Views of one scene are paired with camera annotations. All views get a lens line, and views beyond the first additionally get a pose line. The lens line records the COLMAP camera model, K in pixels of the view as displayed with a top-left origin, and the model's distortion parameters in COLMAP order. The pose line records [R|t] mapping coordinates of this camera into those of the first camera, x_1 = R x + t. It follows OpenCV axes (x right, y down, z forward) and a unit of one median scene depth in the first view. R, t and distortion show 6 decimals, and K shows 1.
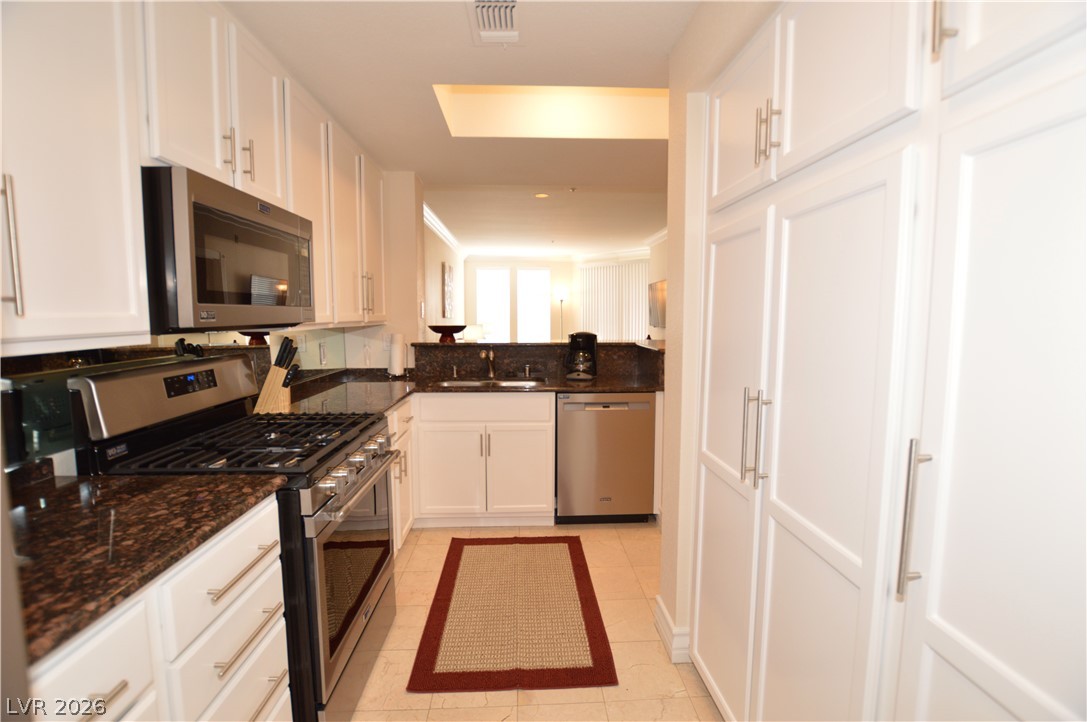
lens RADIAL K [[473.8, 0, 543.3], [0, 473.8, 355.1], [0, 0, 1]] dist [-0.028261, -0.000062]
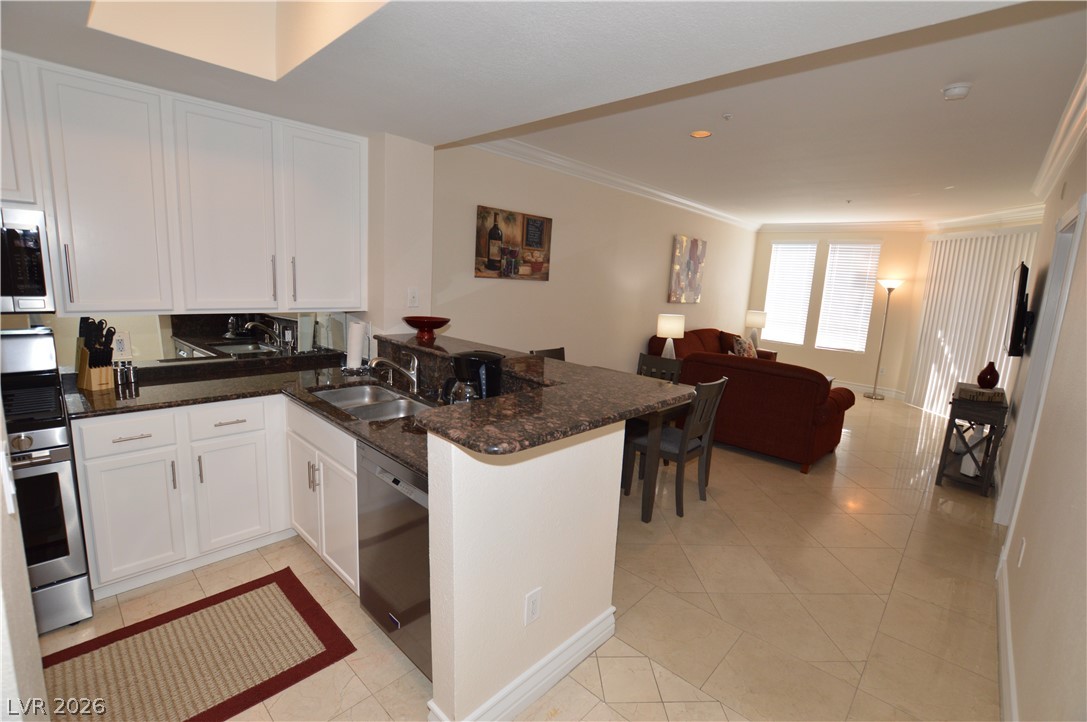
lens RADIAL K [[473.8, 0, 543.3], [0, 473.8, 355.1], [0, 0, 1]] dist [-0.028261, -0.000062]
pose [[0.692833, 0.147538, -0.705843, 0.516318], [-0.112092, 0.988982, 0.096696, -0.100279], [0.712332, 0.012125, 0.701737, 0.564213]]
